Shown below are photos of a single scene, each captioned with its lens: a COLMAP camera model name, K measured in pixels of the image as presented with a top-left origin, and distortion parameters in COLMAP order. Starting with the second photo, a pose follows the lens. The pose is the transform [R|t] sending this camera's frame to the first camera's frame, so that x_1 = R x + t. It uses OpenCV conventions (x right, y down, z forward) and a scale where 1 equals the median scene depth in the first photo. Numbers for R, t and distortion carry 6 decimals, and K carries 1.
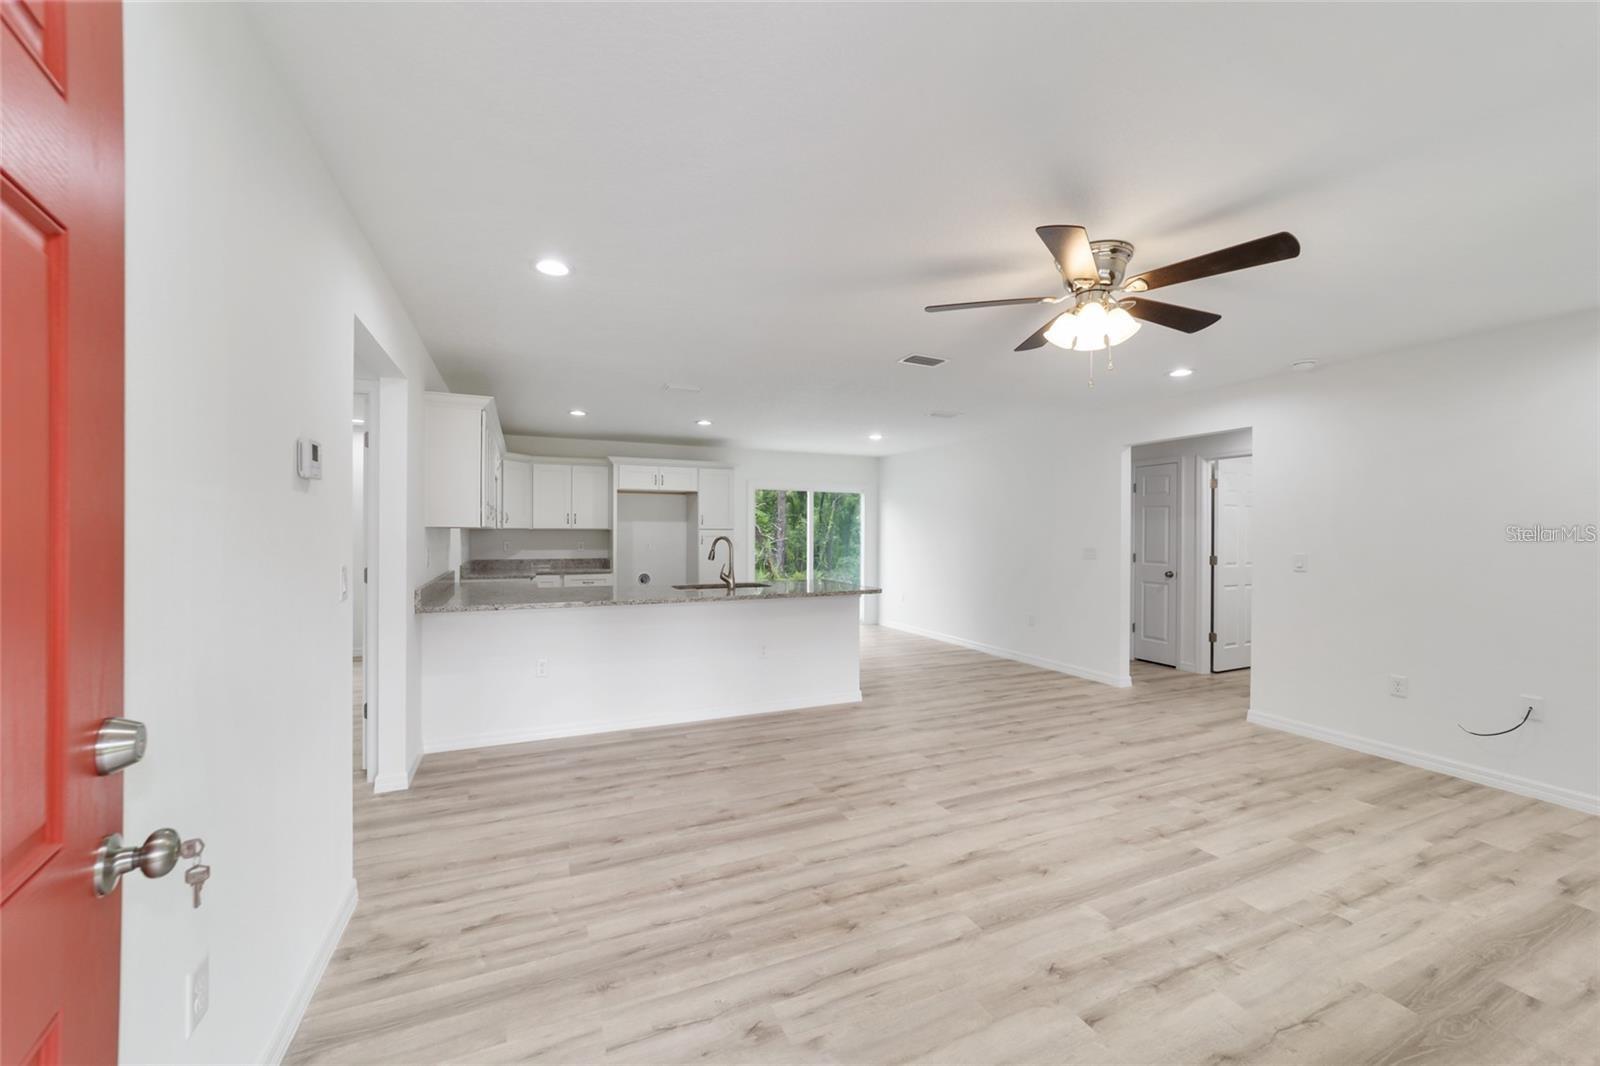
lens RADIAL K [[616.5, 0, 800.6], [0, 616.5, 527.3], [0, 0, 1]] dist [-0.014354, 0.006116]
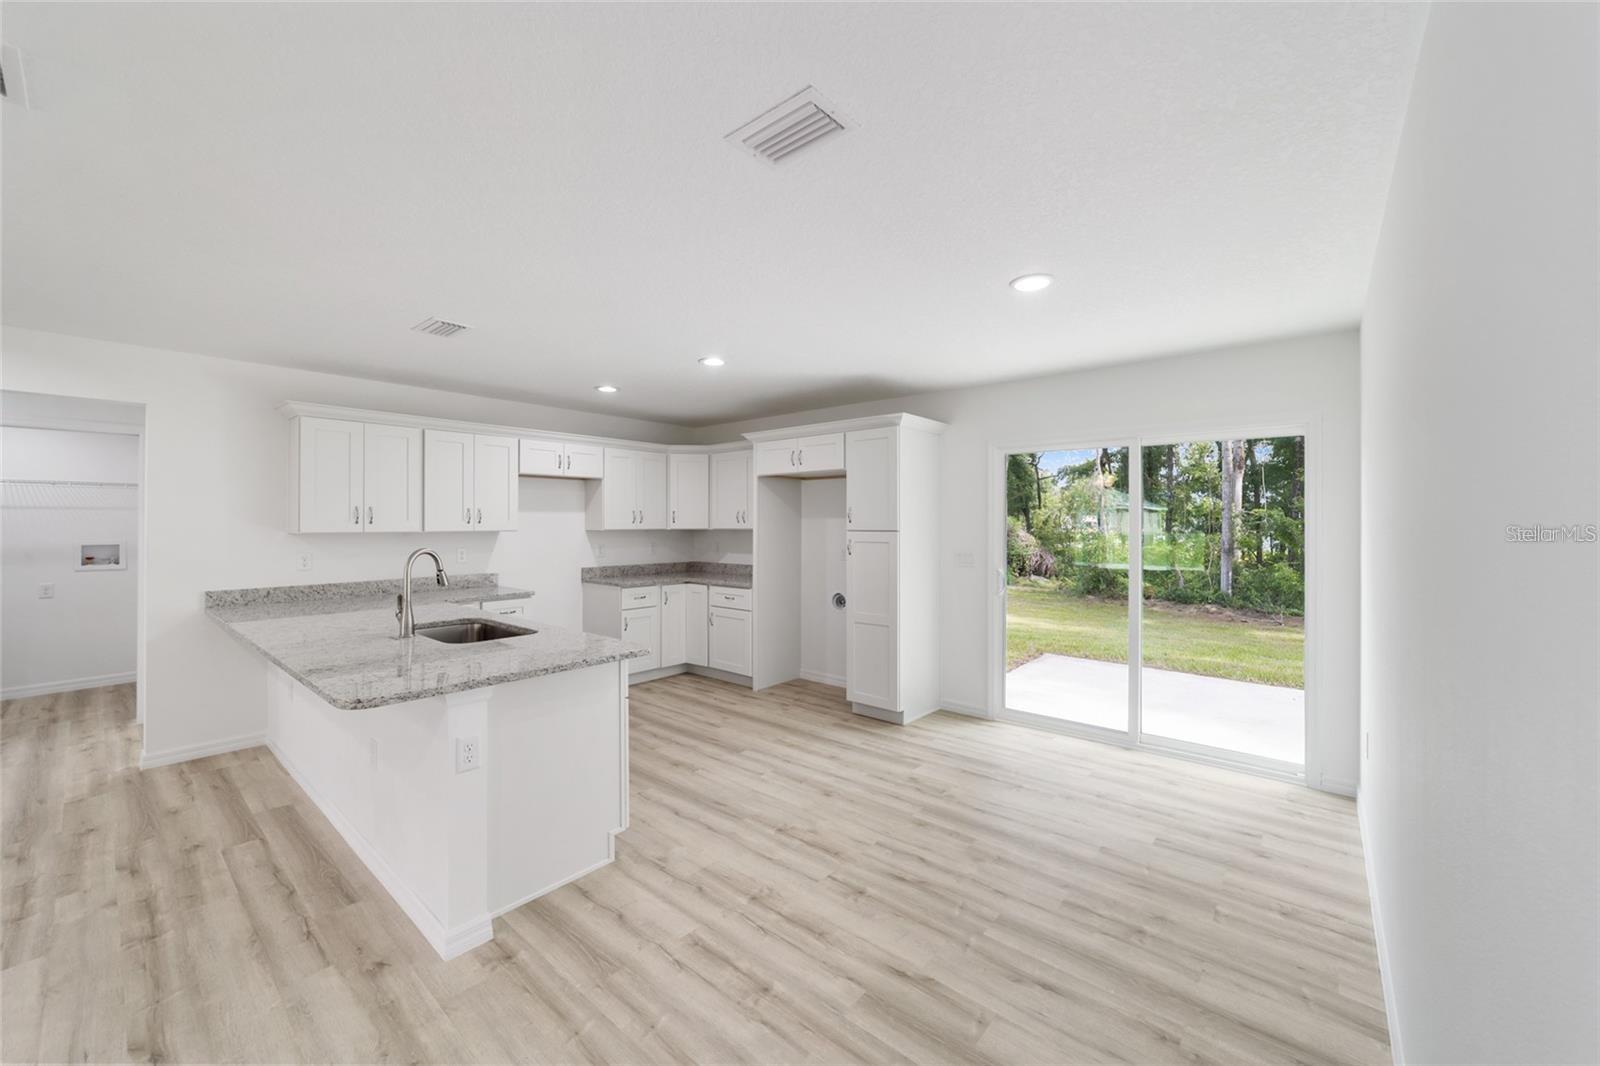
lens RADIAL K [[616.5, 0, 799.8], [0, 616.5, 525.3], [0, 0, 1]] dist [-0.014354, 0.006116]
pose [[0.437191, -0.000650, -0.899369, 0.772051], [0.005316, 0.999984, 0.001862, -0.007371], [0.899353, -0.005595, 0.437187, 1.413936]]
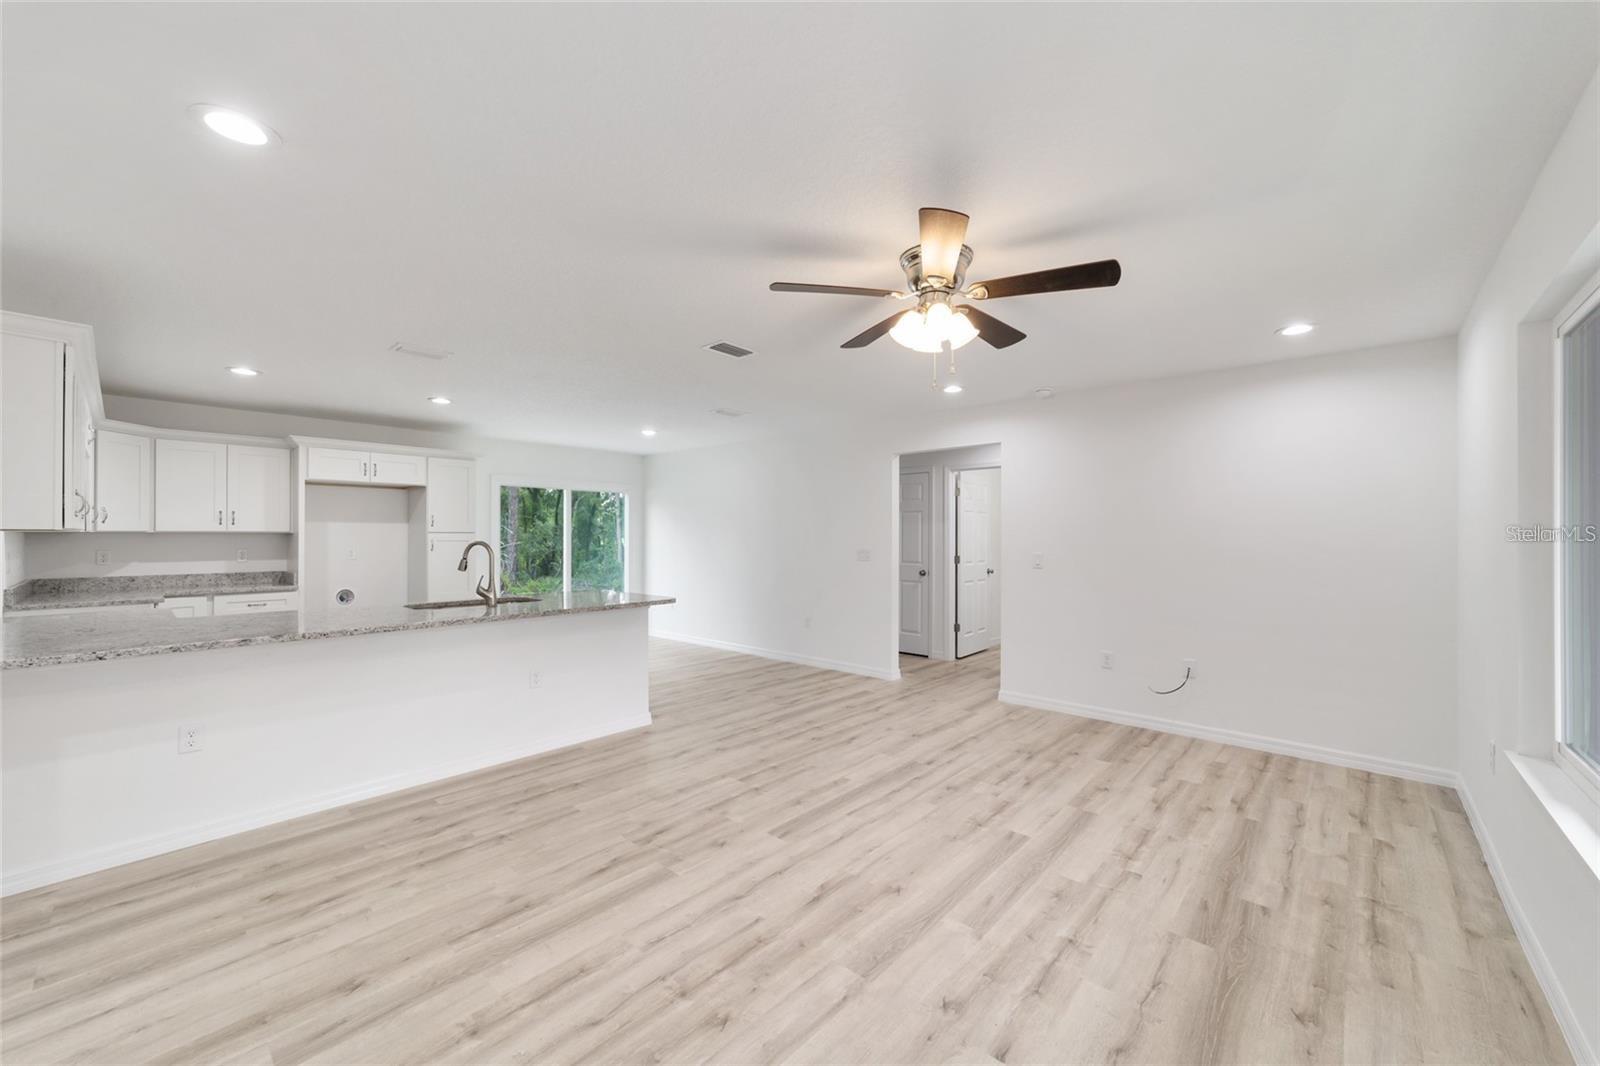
lens RADIAL K [[616.5, 0, 800.7], [0, 616.5, 527.3], [0, 0, 1]] dist [-0.014354, 0.006116]
pose [[0.913690, 0.002723, 0.406404, -0.091186], [-0.000422, 0.999983, -0.005753, 0.001479], [-0.406413, 0.005085, 0.913676, 0.127242]]
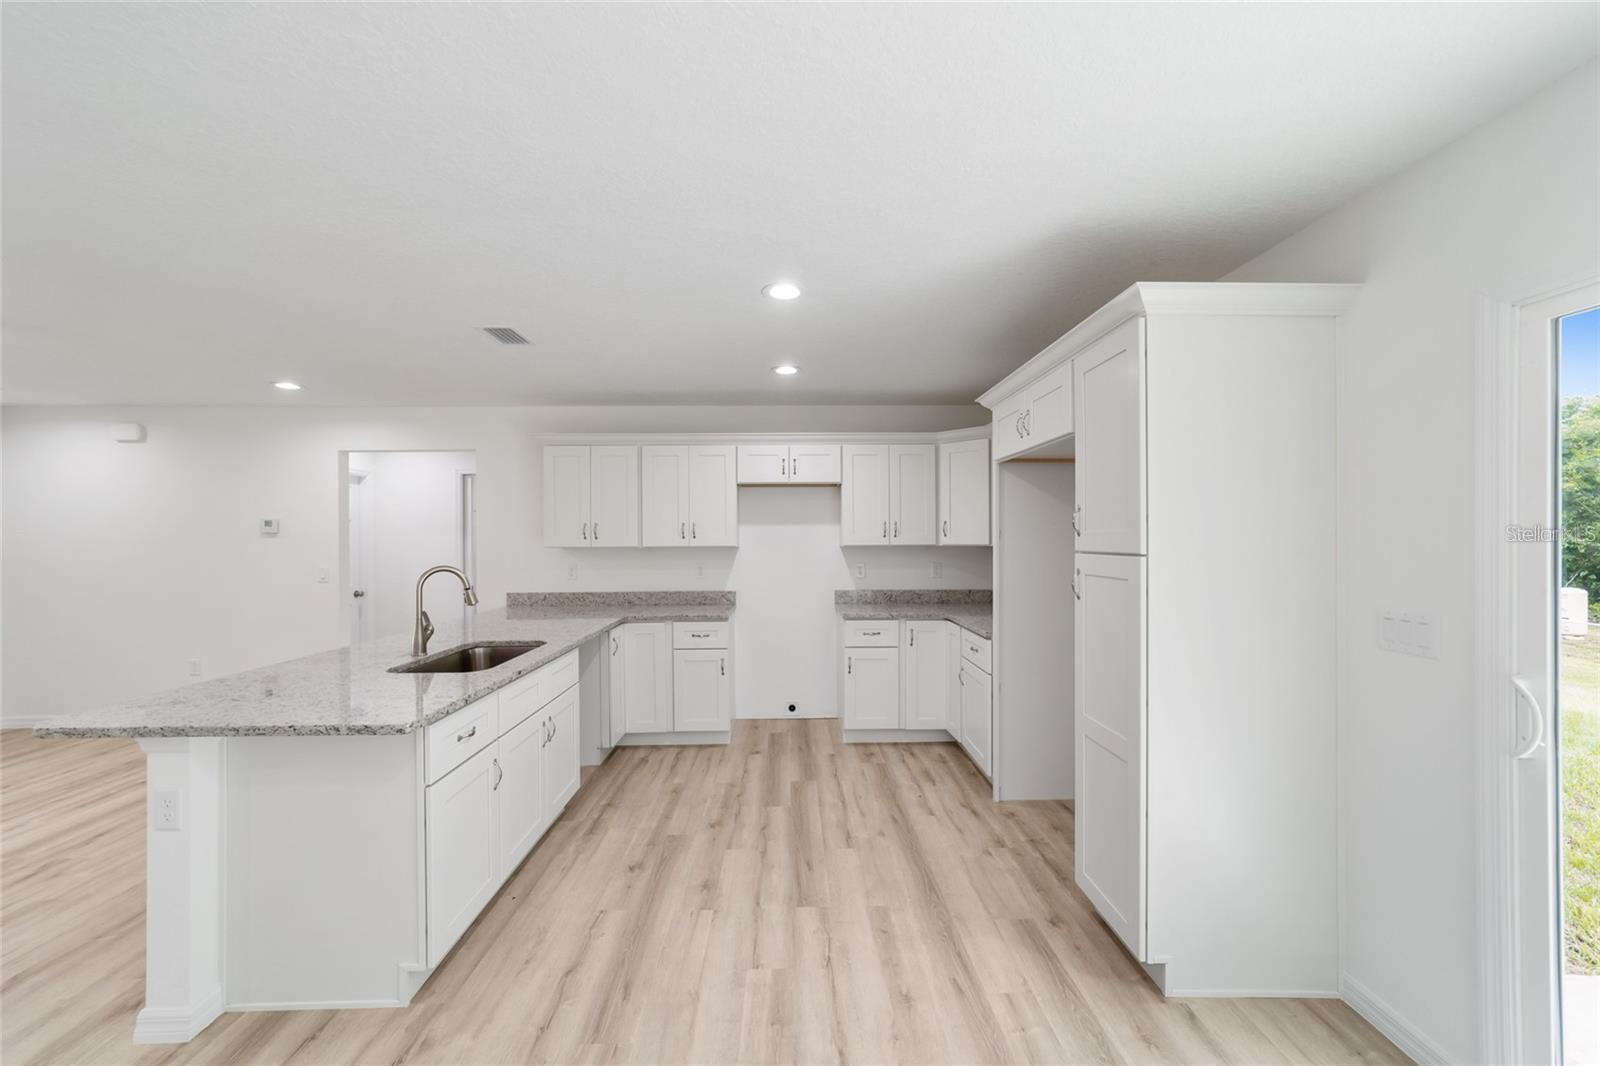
lens RADIAL K [[616.5, 0, 804.5], [0, 616.5, 540.4], [0, 0, 1]] dist [-0.014354, 0.006116]
pose [[-0.386963, 0.003941, -0.922087, 0.377025], [0.007195, 0.999973, 0.001255, -0.008523], [0.922067, -0.006149, -0.386981, 2.046167]]
